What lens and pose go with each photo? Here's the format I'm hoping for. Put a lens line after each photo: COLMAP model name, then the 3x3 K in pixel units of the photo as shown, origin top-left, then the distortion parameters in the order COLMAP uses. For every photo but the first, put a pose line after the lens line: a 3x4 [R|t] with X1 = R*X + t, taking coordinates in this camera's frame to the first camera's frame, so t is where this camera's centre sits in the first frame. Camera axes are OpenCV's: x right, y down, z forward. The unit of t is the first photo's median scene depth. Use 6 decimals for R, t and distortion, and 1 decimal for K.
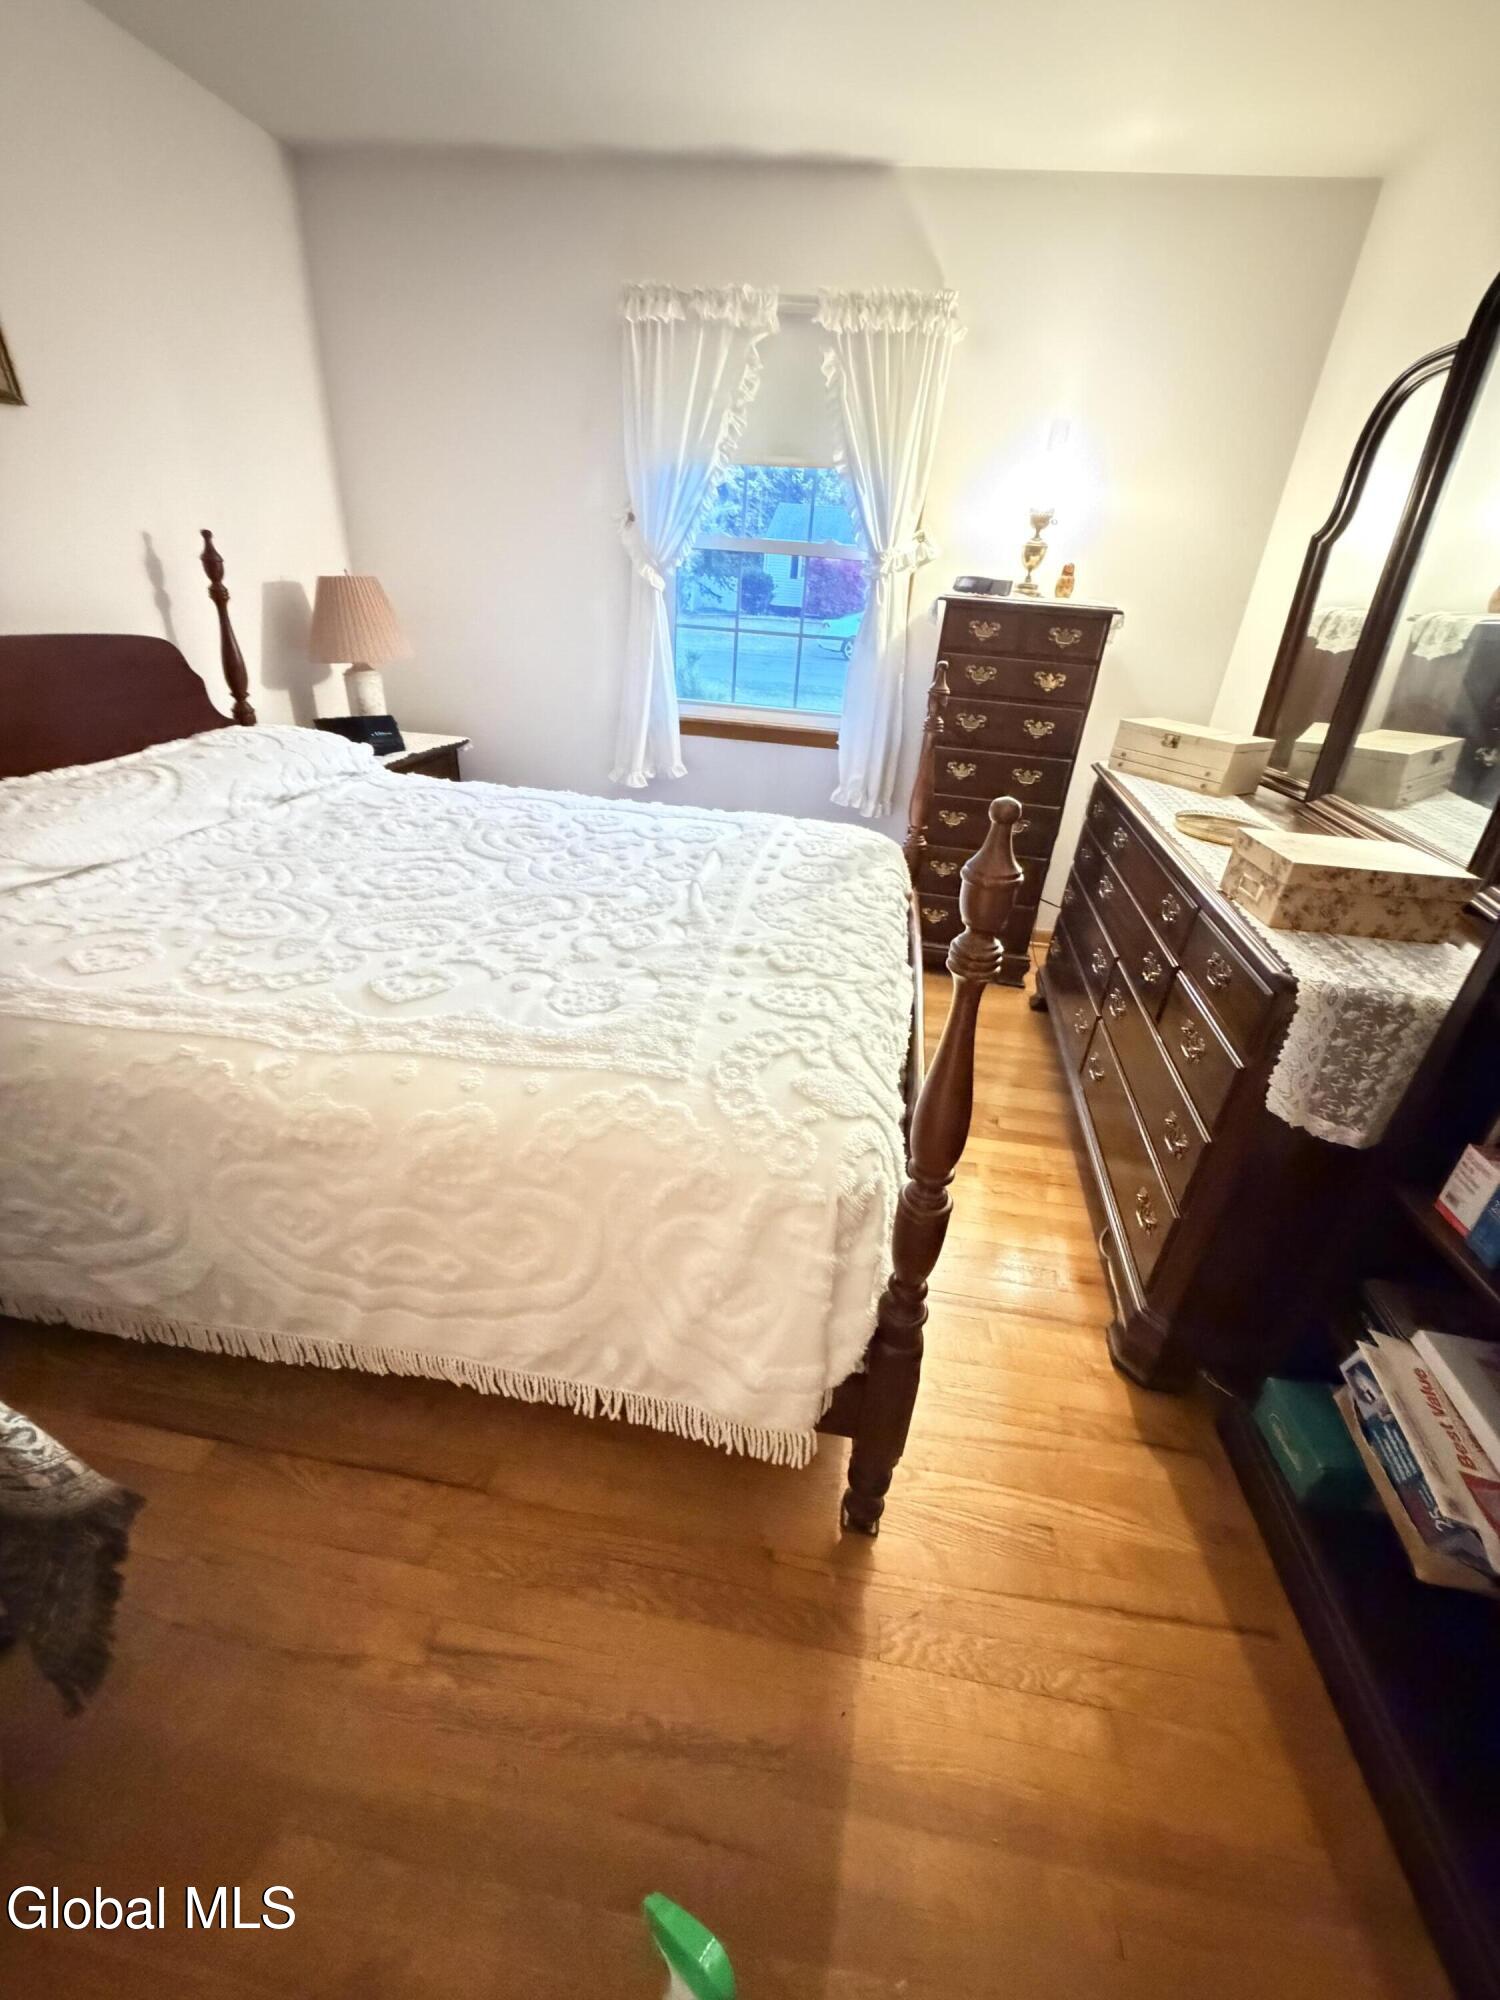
lens RADIAL K [[796.0, 0, 752.1], [0, 796.0, 994.8], [0, 0, 1]] dist [-0.000700, -0.000326]
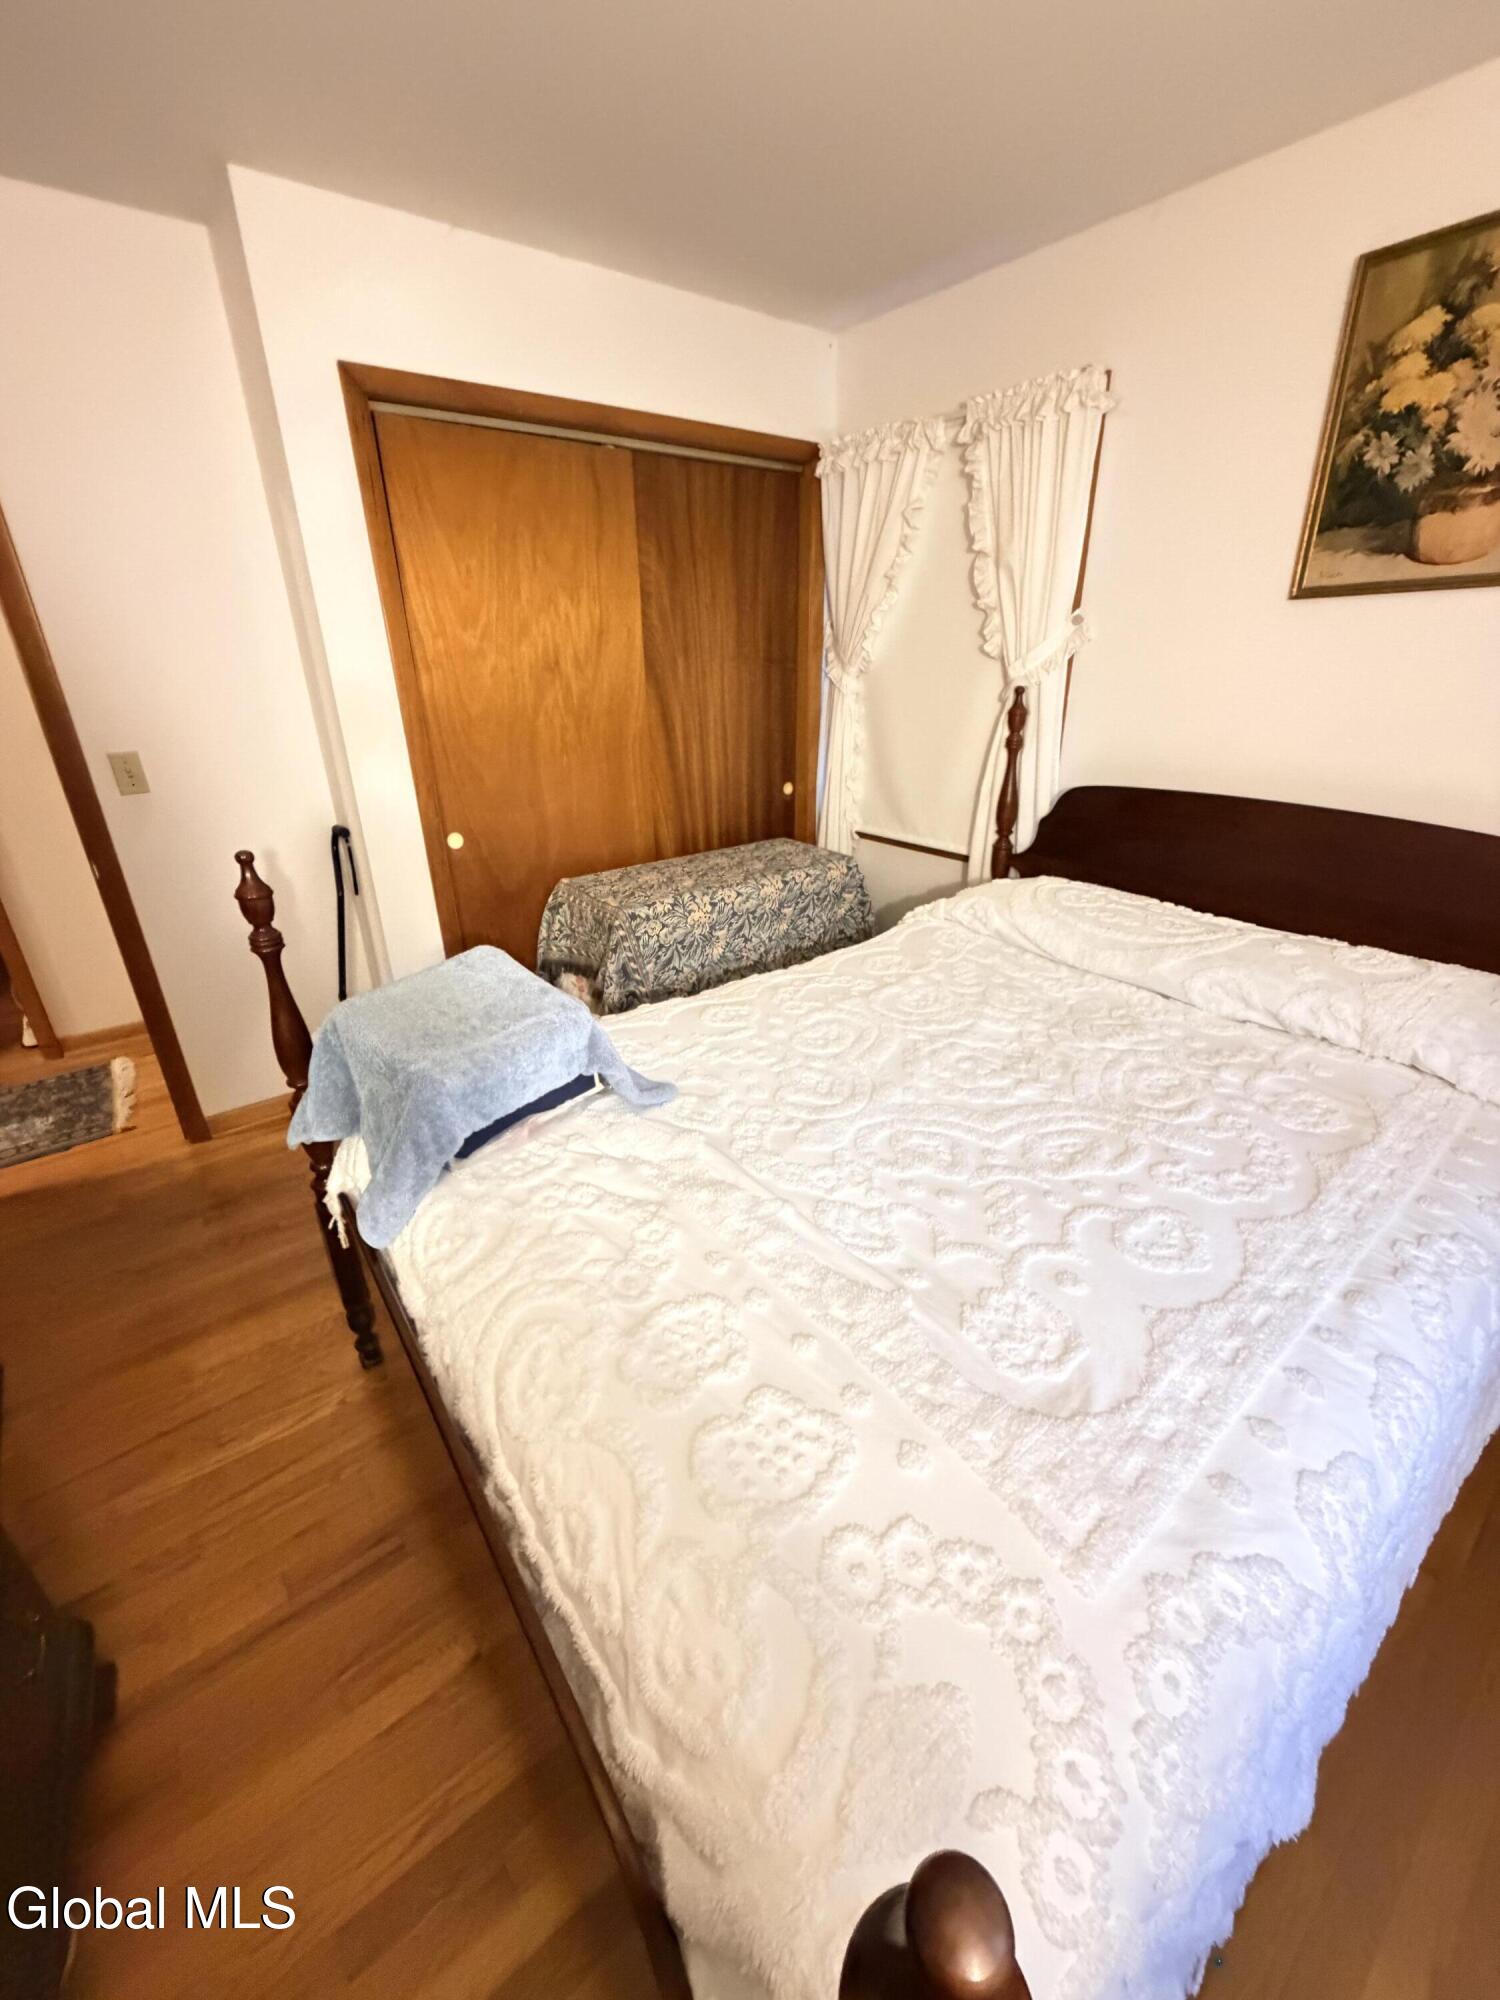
lens RADIAL K [[796.0, 0, 752.1], [0, 796.0, 994.8], [0, 0, 1]] dist [-0.000700, -0.000326]
pose [[-0.683237, 0.241341, -0.689160, 0.363563], [-0.370313, 0.698904, 0.611883, -0.698780], [0.629329, 0.673266, -0.388146, 1.251151]]
